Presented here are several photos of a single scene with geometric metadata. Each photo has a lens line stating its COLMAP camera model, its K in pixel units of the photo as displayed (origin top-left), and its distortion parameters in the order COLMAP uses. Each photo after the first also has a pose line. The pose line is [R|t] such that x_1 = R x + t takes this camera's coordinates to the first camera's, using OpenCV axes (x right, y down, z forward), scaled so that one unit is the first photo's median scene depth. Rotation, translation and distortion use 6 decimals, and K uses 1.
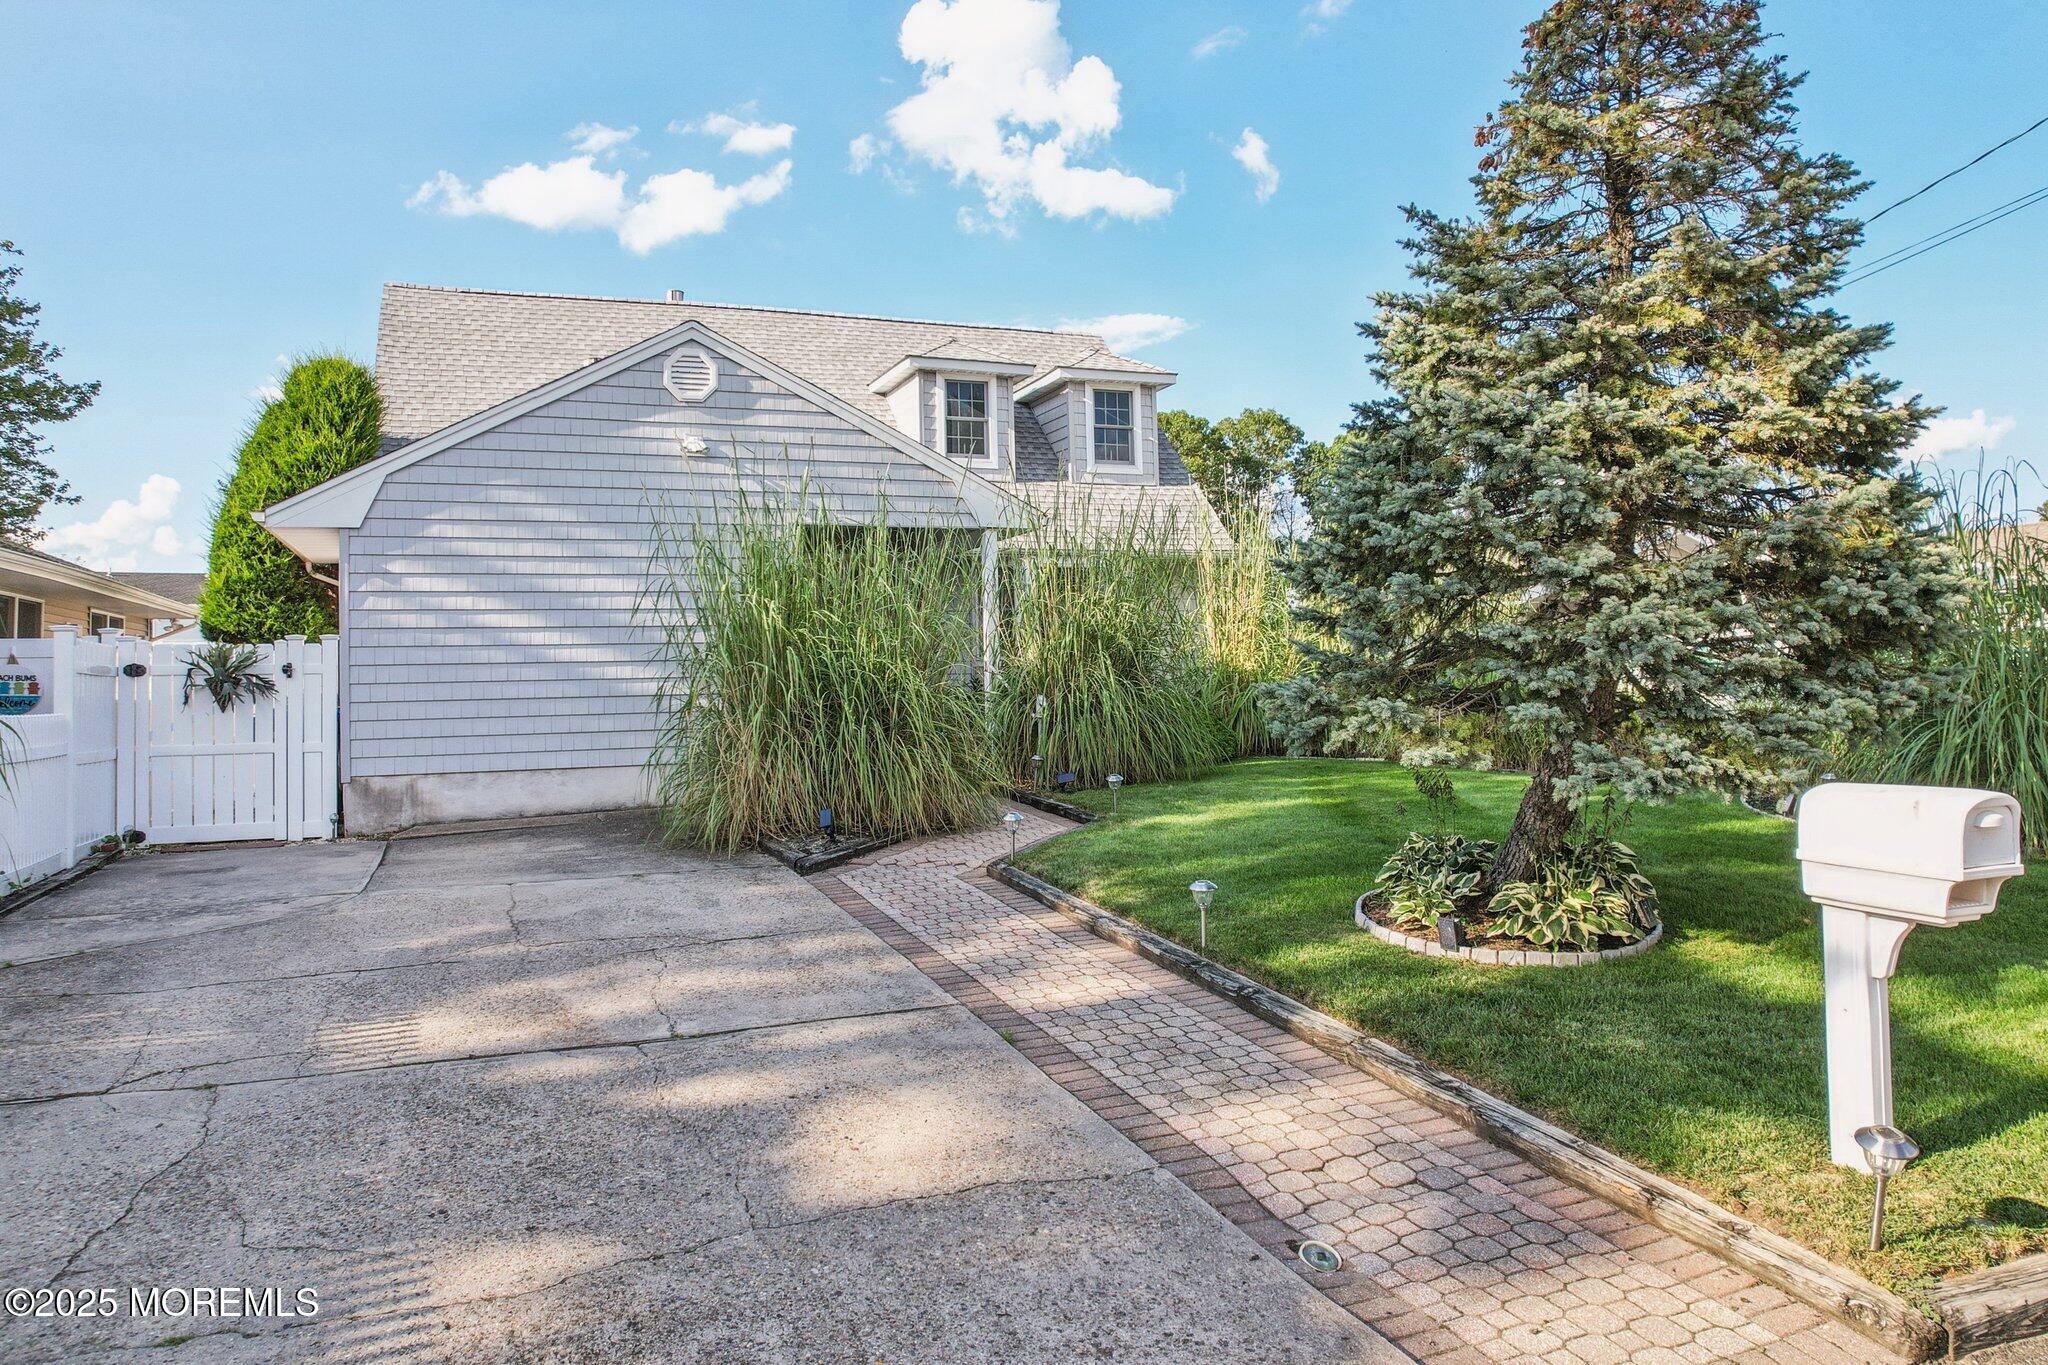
lens RADIAL K [[1302.3, 0, 1050.9], [0, 1302.3, 674.0], [0, 0, 1]] dist [-0.034915, 0.004776]
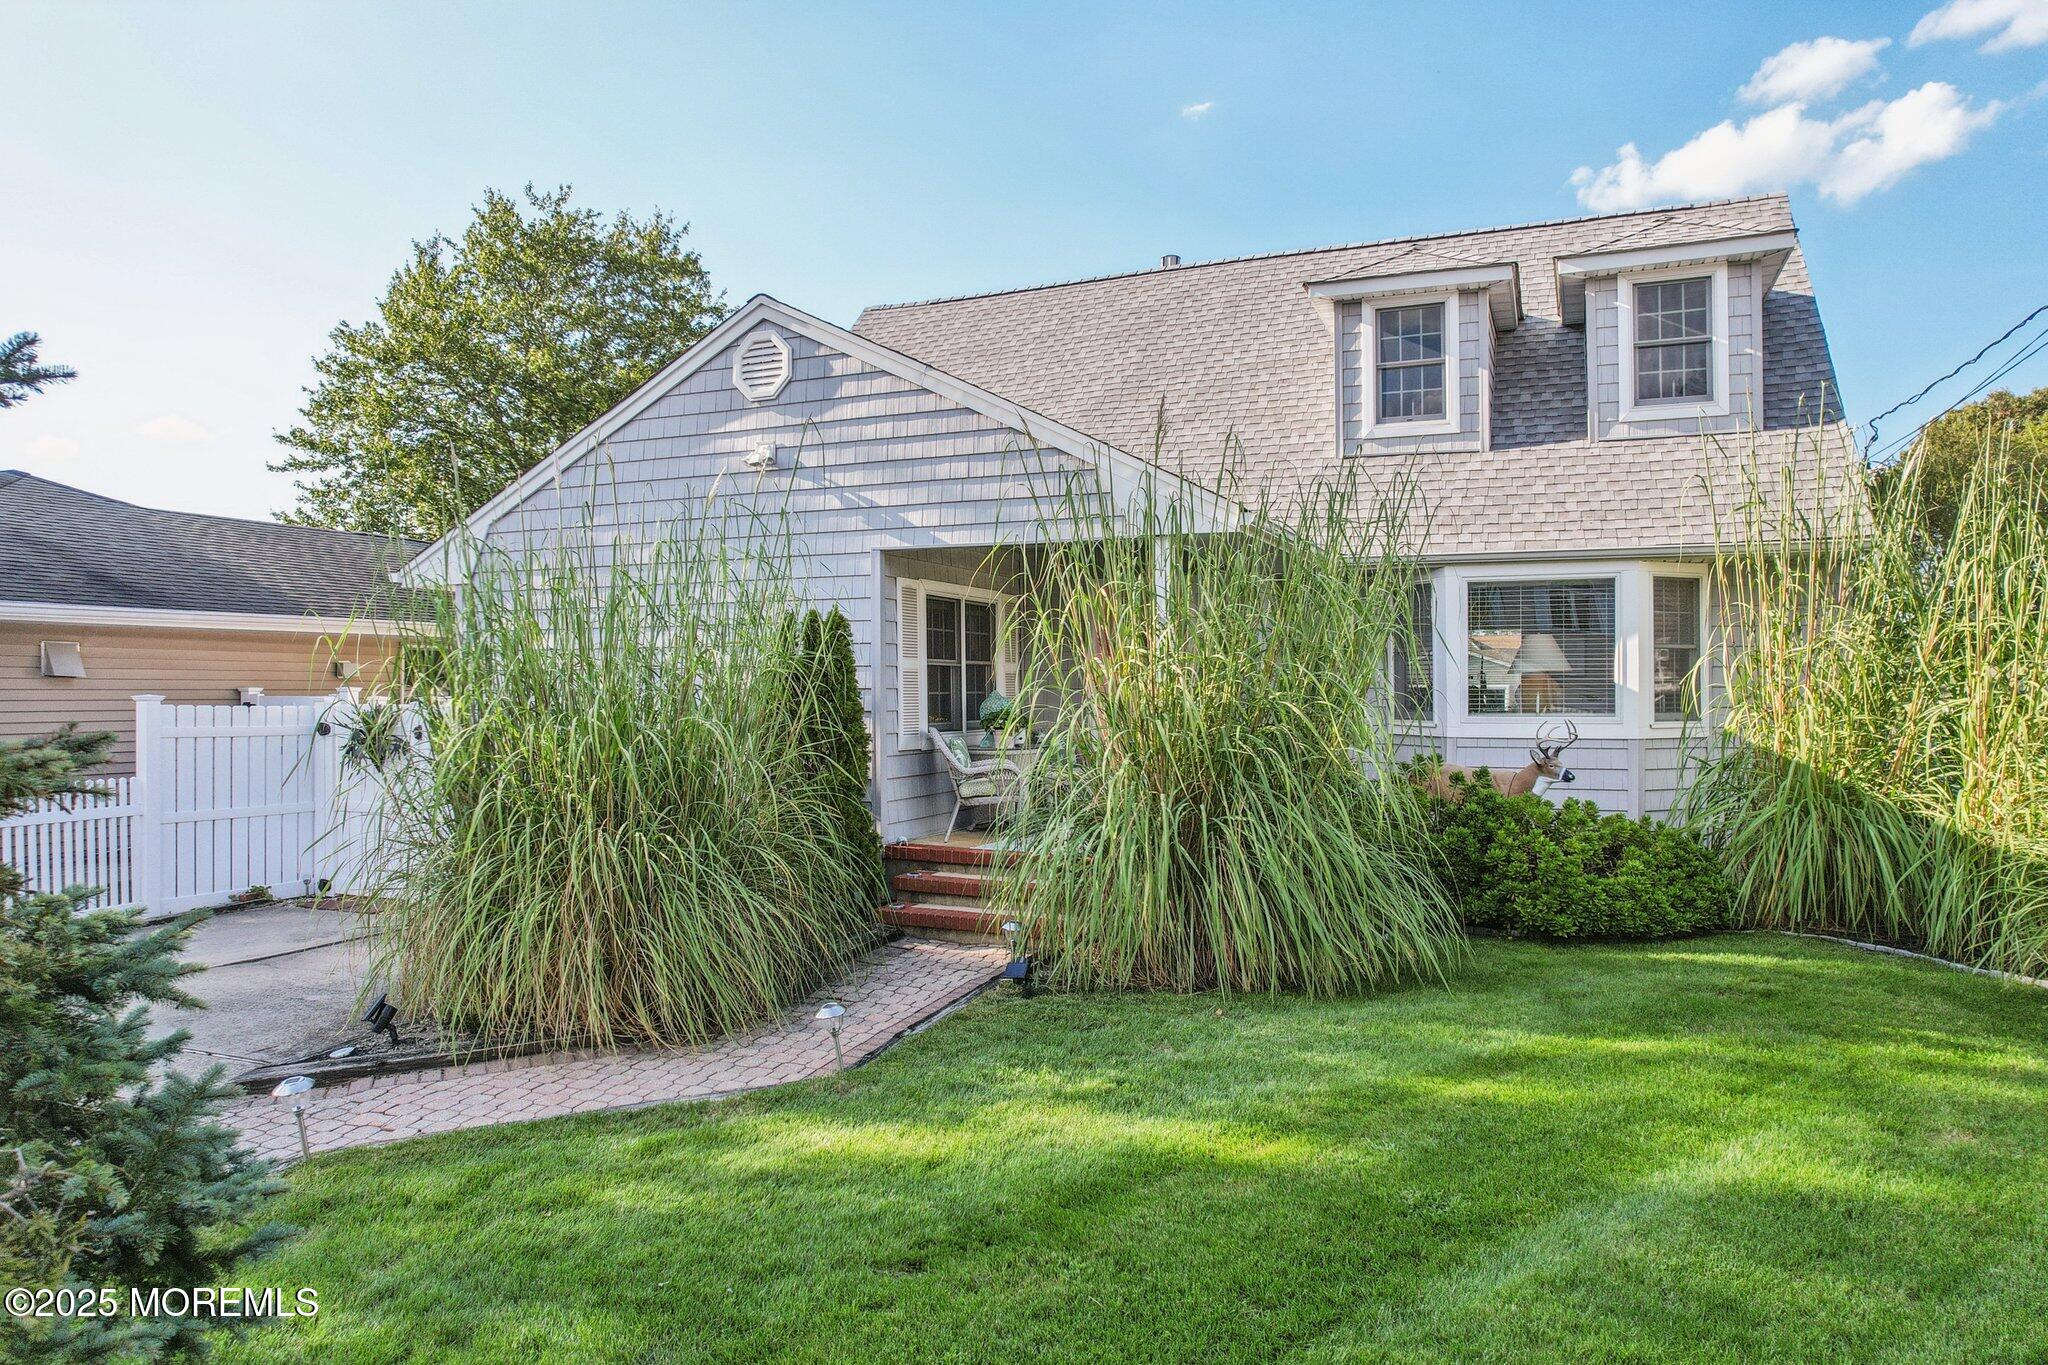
lens RADIAL K [[1302.3, 0, 1050.9], [0, 1302.3, 674.0], [0, 0, 1]] dist [-0.034915, 0.004776]
pose [[0.715811, 0.017506, -0.698074, 0.273299], [-0.015872, 0.999835, 0.008798, -0.039680], [0.698113, 0.004782, 0.715971, 0.398691]]
